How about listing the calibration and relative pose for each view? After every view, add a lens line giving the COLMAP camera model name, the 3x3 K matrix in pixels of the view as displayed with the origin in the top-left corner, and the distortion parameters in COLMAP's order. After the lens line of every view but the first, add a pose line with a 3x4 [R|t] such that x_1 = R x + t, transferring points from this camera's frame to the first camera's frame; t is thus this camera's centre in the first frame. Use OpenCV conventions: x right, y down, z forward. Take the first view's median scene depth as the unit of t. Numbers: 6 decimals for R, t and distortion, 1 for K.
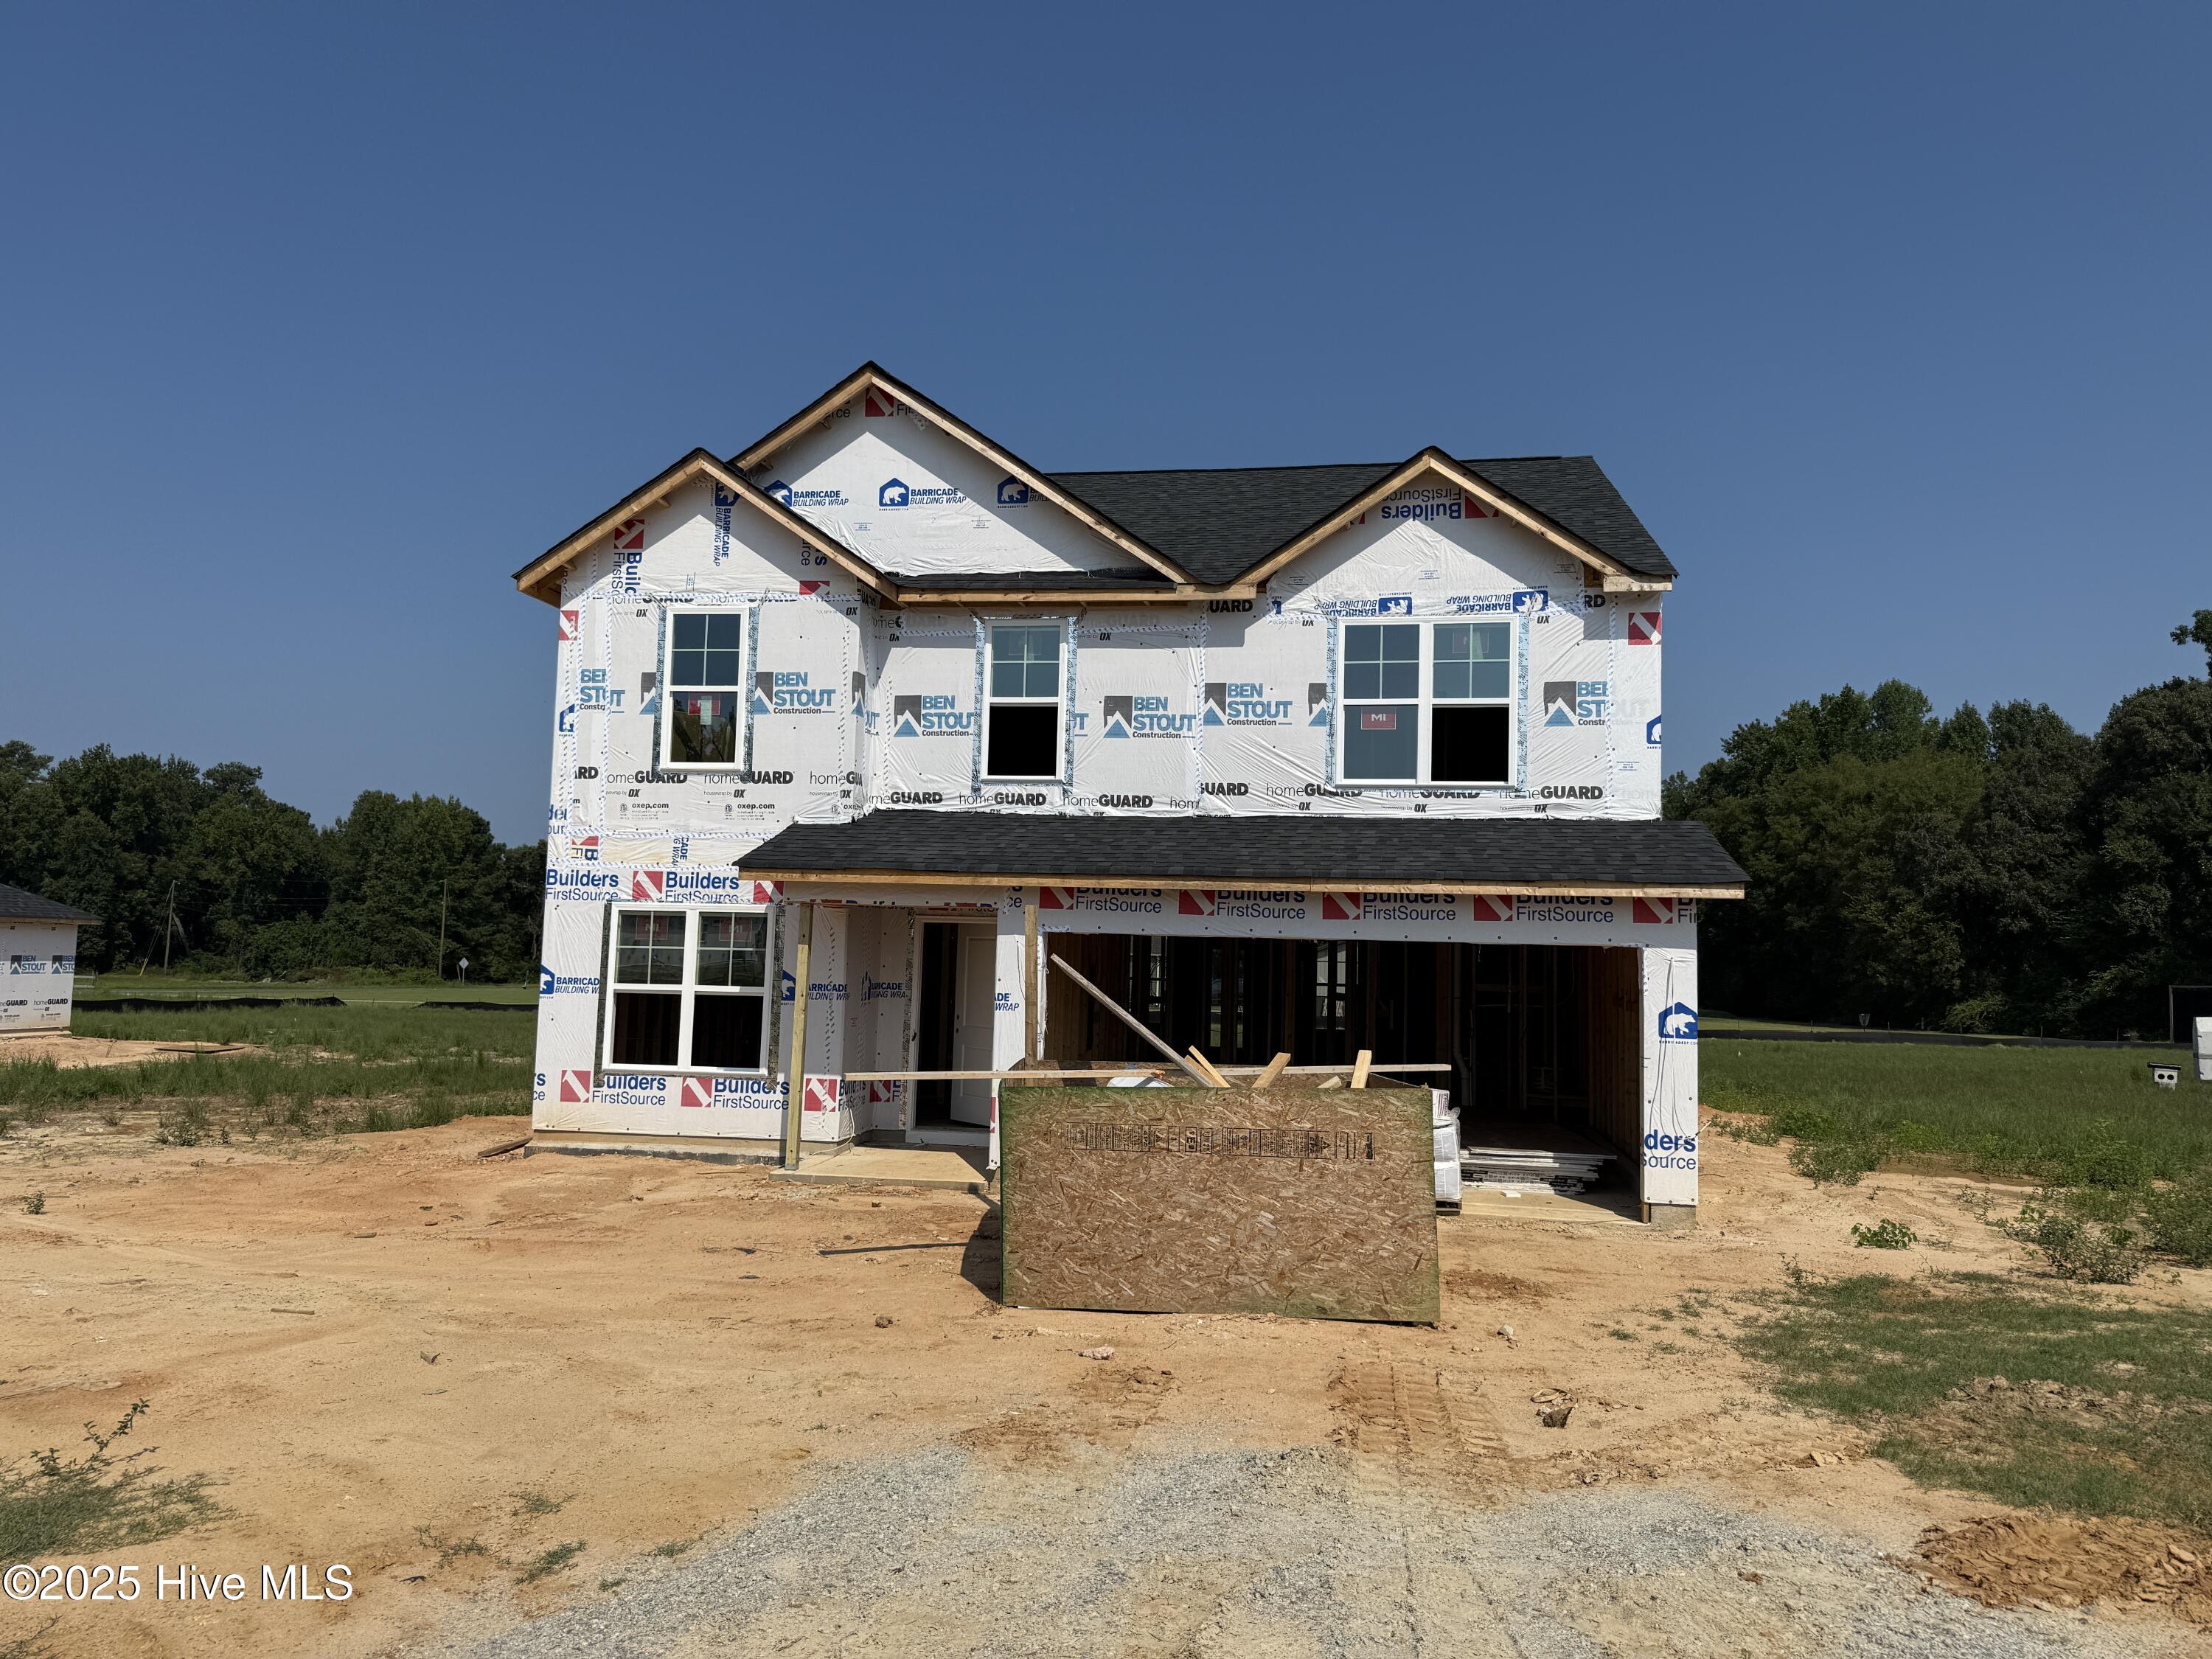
lens RADIAL K [[1564.4, 0, 1110.2], [0, 1564.4, 826.6], [0, 0, 1]] dist [0.056823, -0.056649]
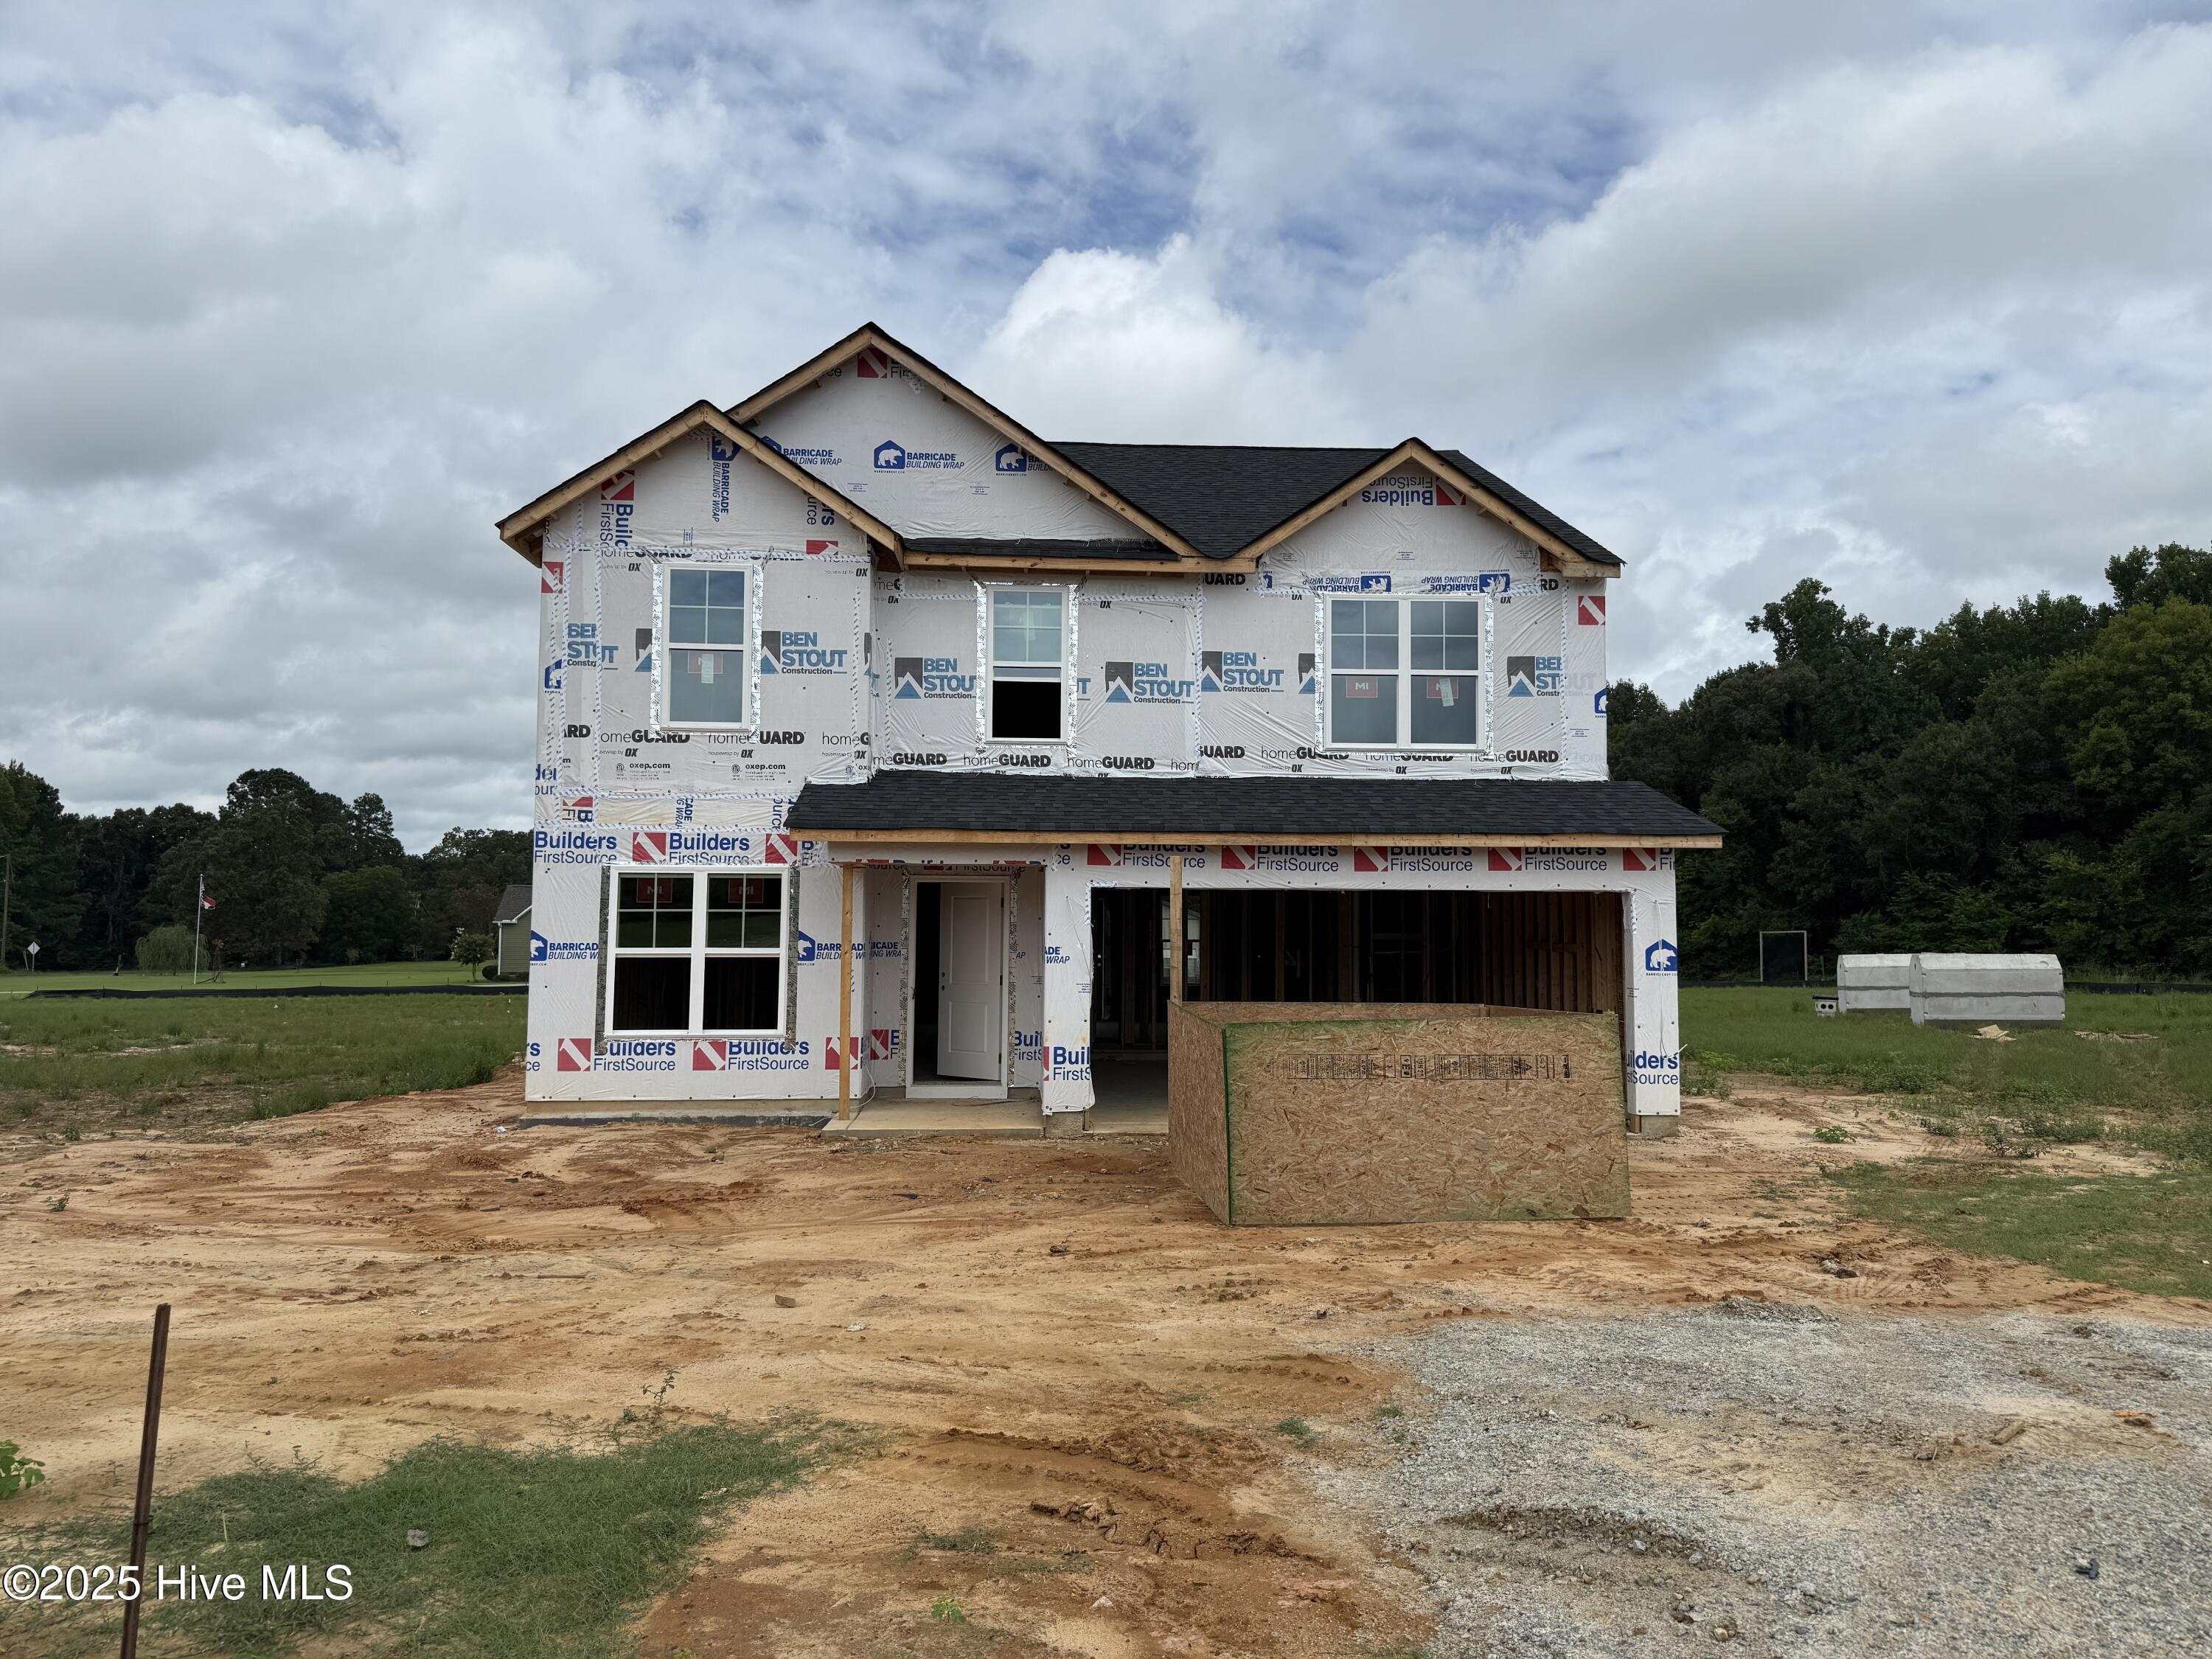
lens RADIAL K [[1564.4, 0, 1114.8], [0, 1564.4, 830.3], [0, 0, 1]] dist [0.056823, -0.056649]
pose [[0.973191, -0.006068, 0.229920, -0.237880], [0.000825, 0.999738, 0.022891, 0.004732], [-0.229999, -0.022088, 0.972940, -0.016505]]
